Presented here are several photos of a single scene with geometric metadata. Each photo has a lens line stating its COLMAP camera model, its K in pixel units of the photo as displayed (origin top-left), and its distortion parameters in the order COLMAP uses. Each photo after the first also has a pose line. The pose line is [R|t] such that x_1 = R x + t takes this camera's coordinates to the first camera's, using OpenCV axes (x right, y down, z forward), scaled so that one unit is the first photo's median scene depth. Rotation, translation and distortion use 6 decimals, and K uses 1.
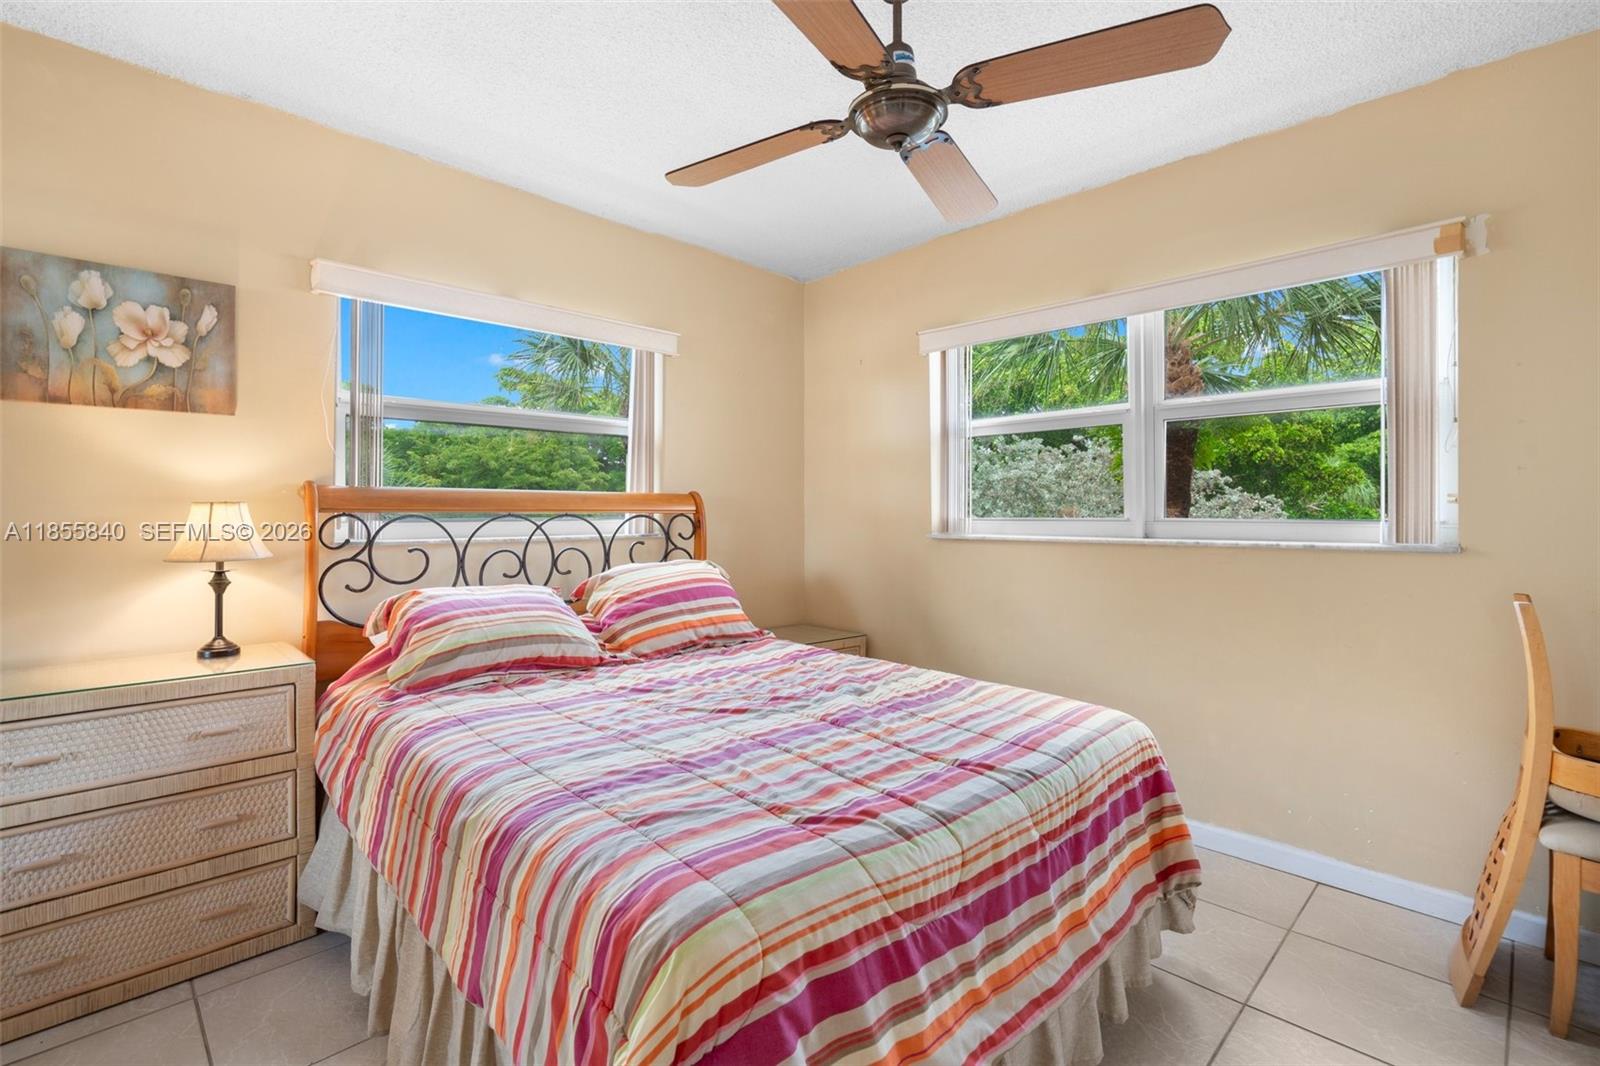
lens RADIAL K [[737.0, 0, 794.3], [0, 737.0, 517.9], [0, 0, 1]] dist [0.002434, 0.000304]
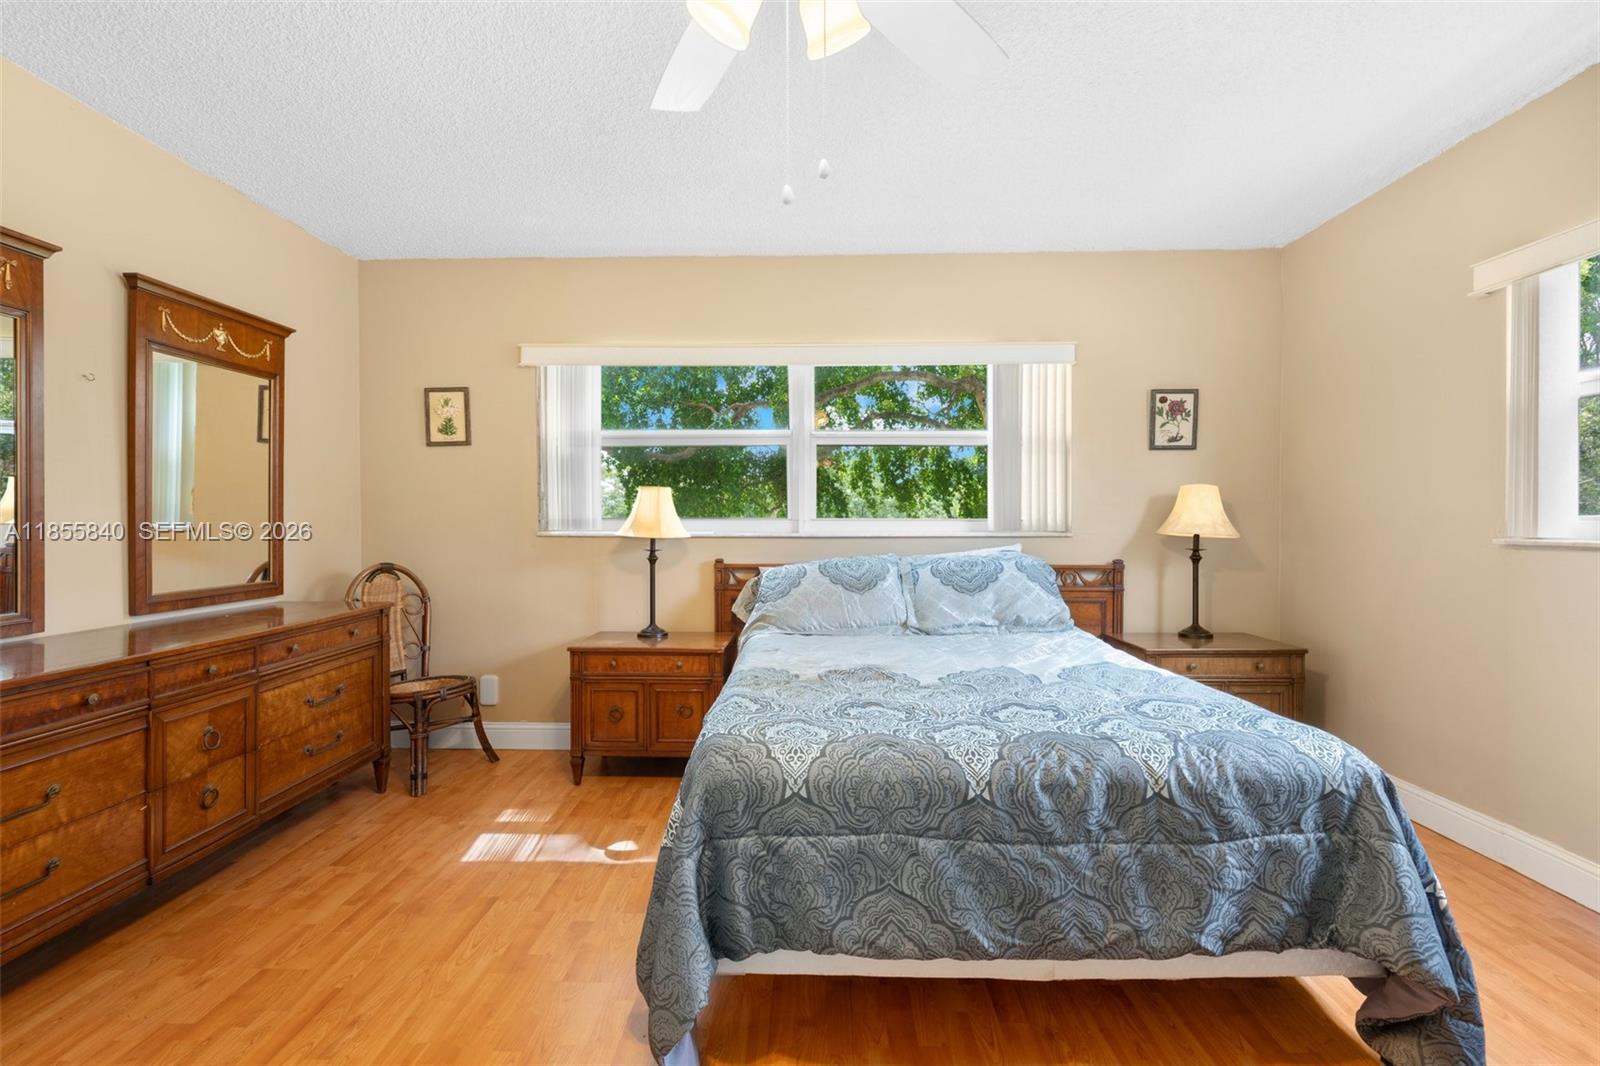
lens RADIAL K [[737.0, 0, 794.3], [0, 737.0, 517.9], [0, 0, 1]] dist [0.002434, 0.000304]
pose [[0.718824, -0.003446, 0.695183, -0.467585], [0.016378, 0.999794, -0.011978, 0.016629], [-0.694999, 0.019996, 0.718733, 0.060643]]
